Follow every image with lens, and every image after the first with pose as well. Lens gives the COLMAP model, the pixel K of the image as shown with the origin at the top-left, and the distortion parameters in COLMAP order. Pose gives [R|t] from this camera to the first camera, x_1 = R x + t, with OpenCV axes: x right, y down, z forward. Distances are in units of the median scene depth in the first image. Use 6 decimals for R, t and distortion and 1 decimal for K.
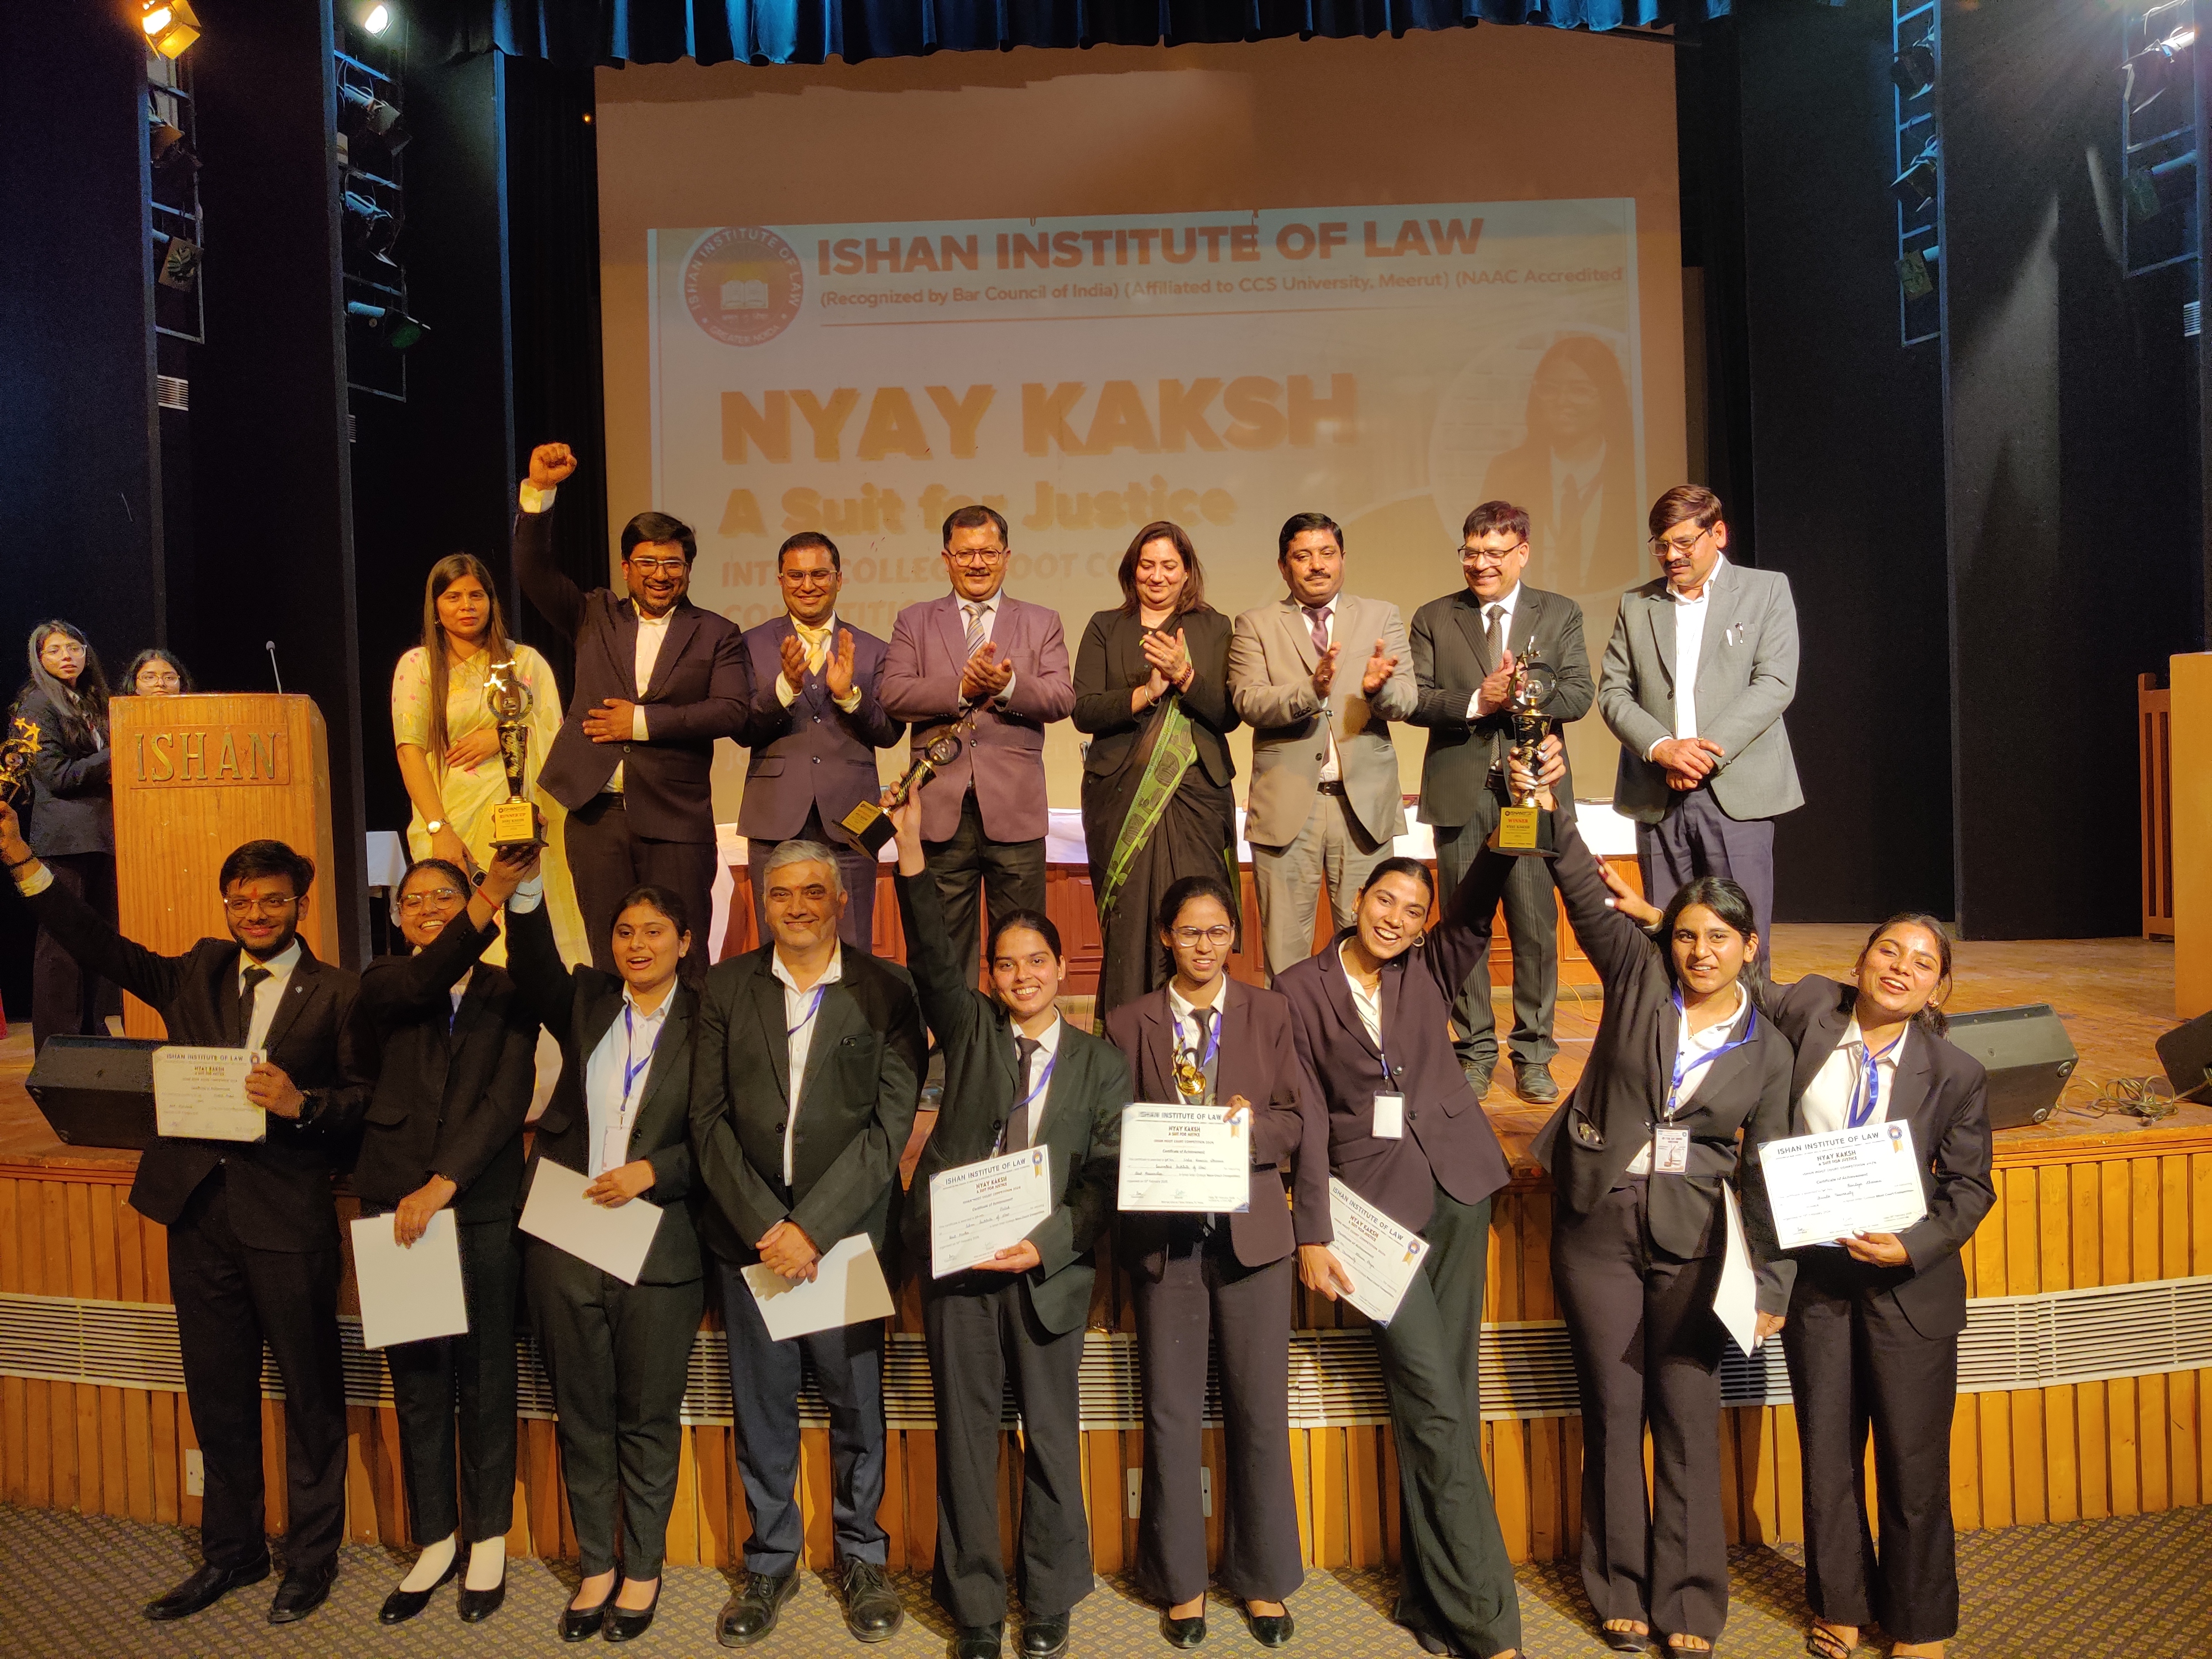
lens RADIAL K [[1687.7, 0, 1090.5], [0, 1687.7, 823.7], [0, 0, 1]] dist [-0.001648, -0.009047]
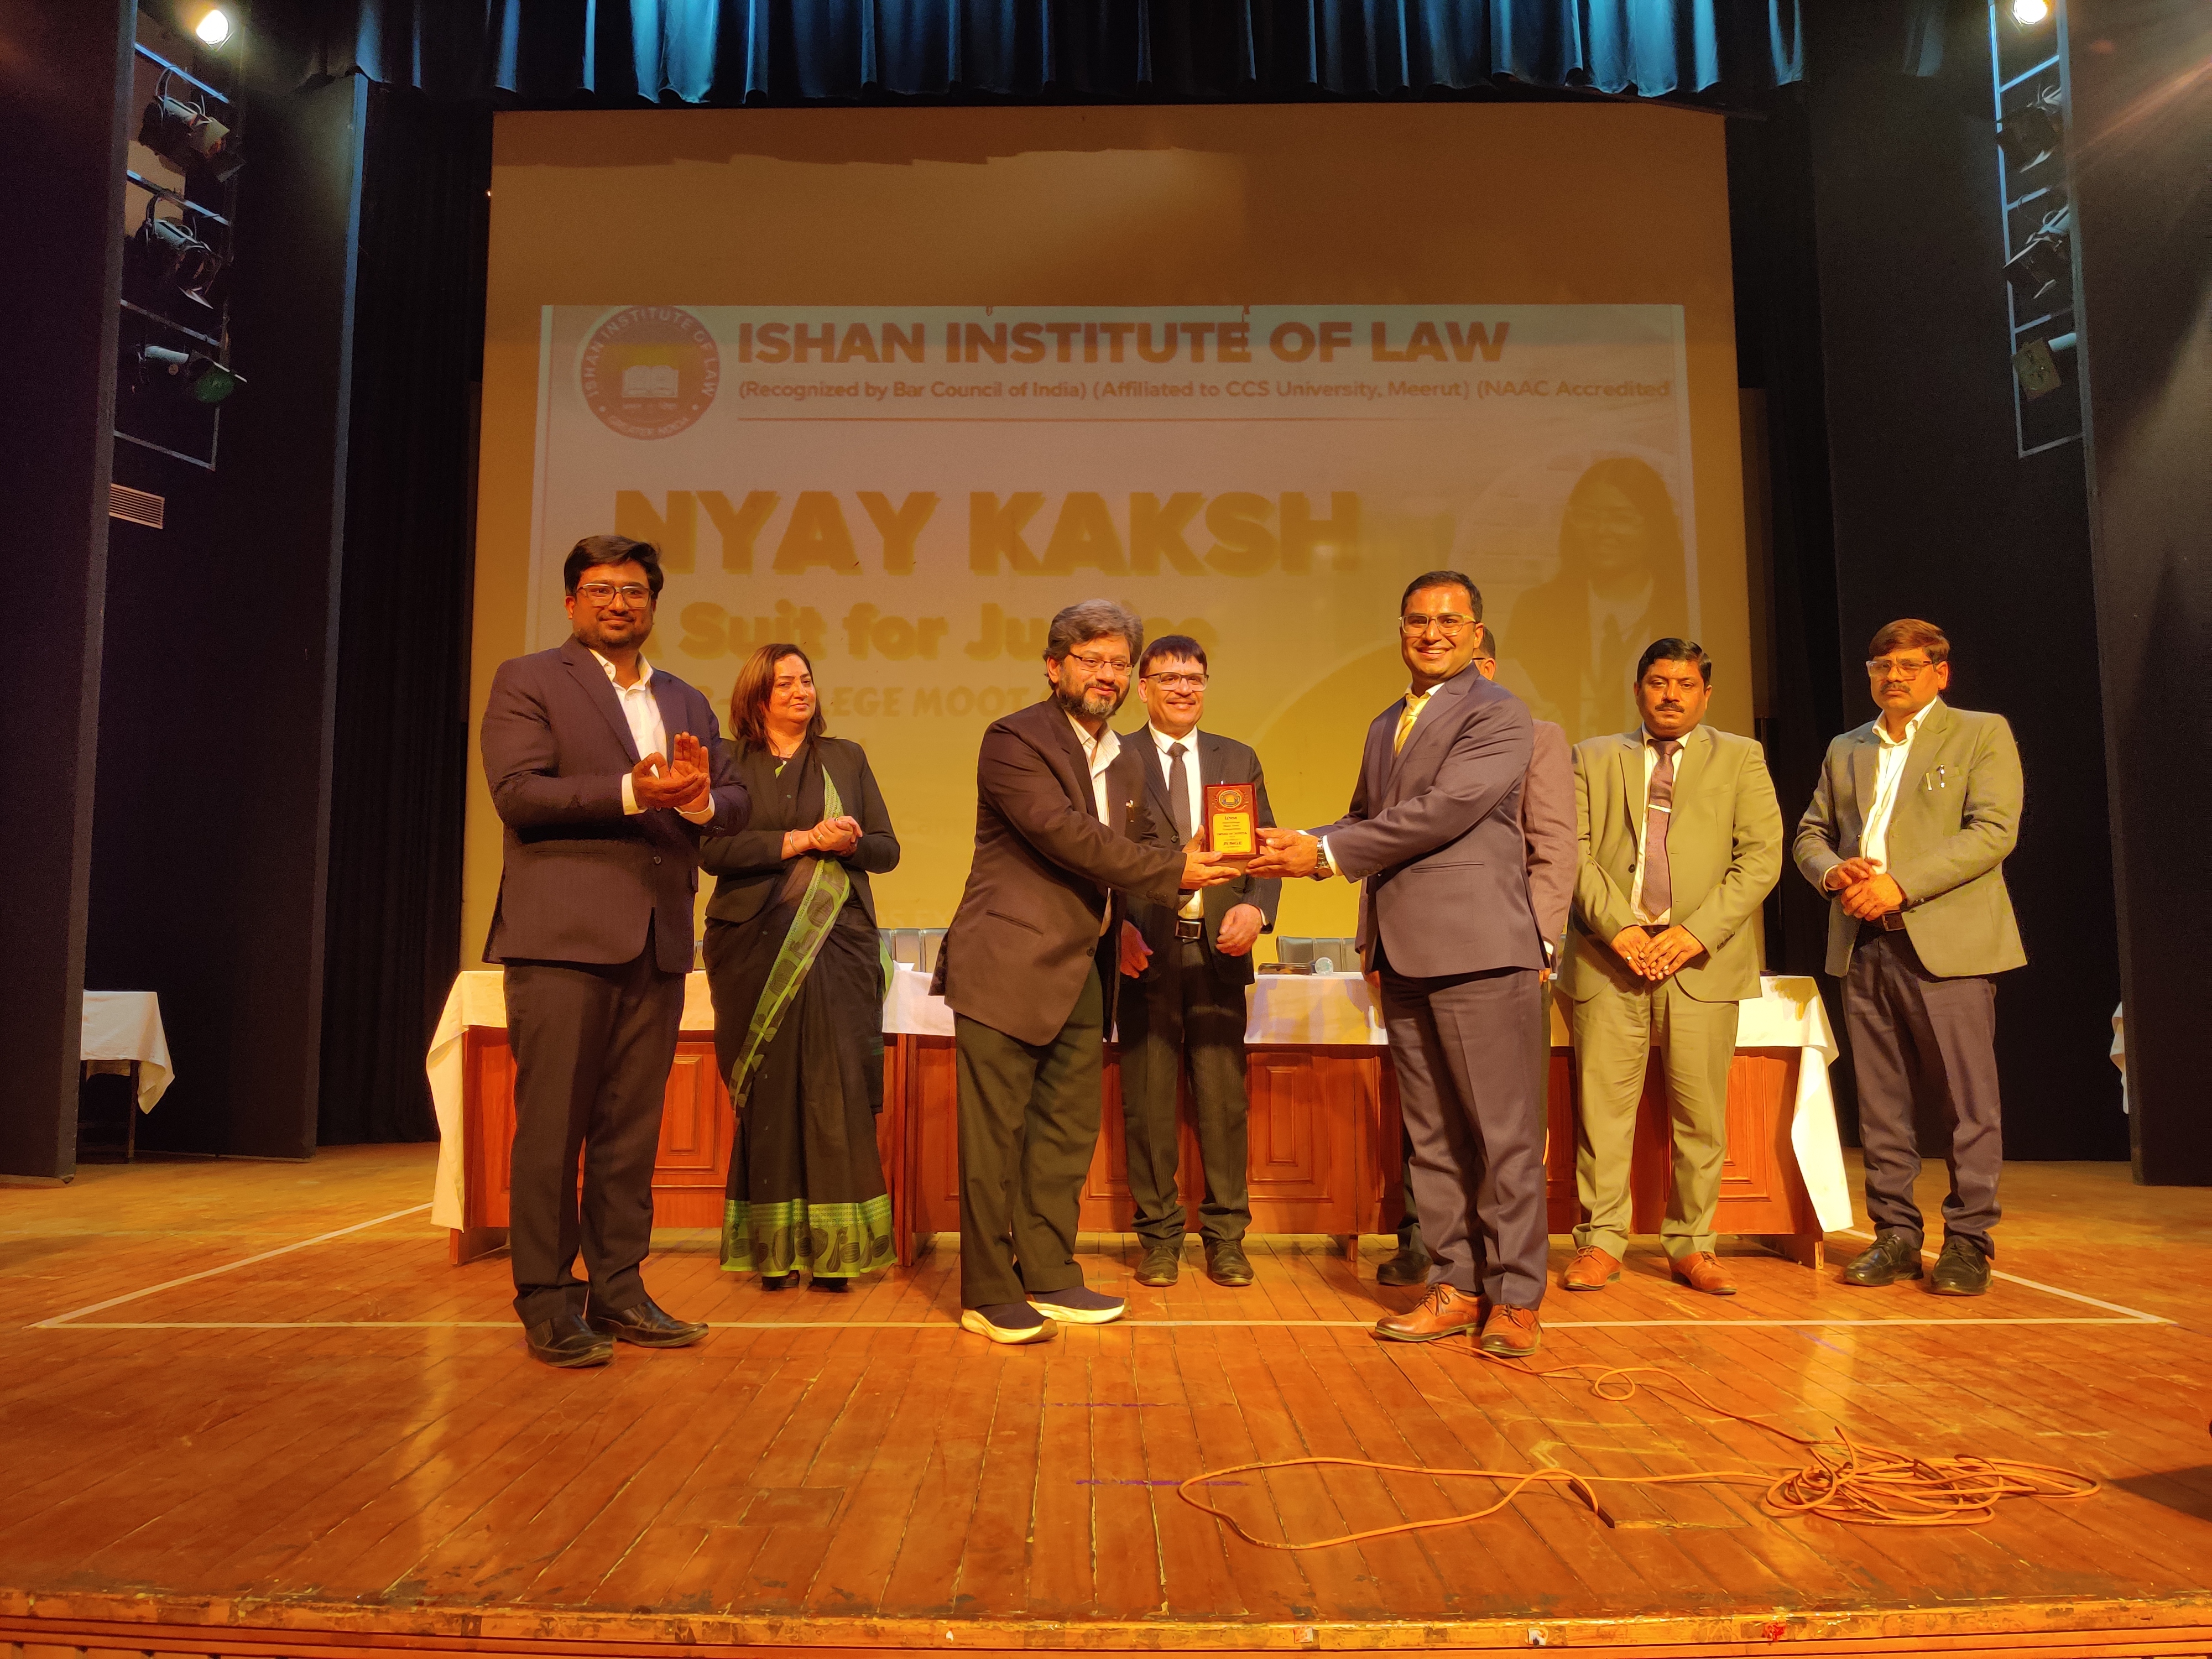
lens RADIAL K [[1726.1, 0, 1092.7], [0, 1726.1, 823.0], [0, 0, 1]] dist [0.001968, -0.008532]
pose [[0.999499, 0.029432, 0.011627, 0.016371], [-0.027750, 0.991767, -0.125012, 0.012879], [-0.015211, 0.124626, 0.992087, 0.154644]]
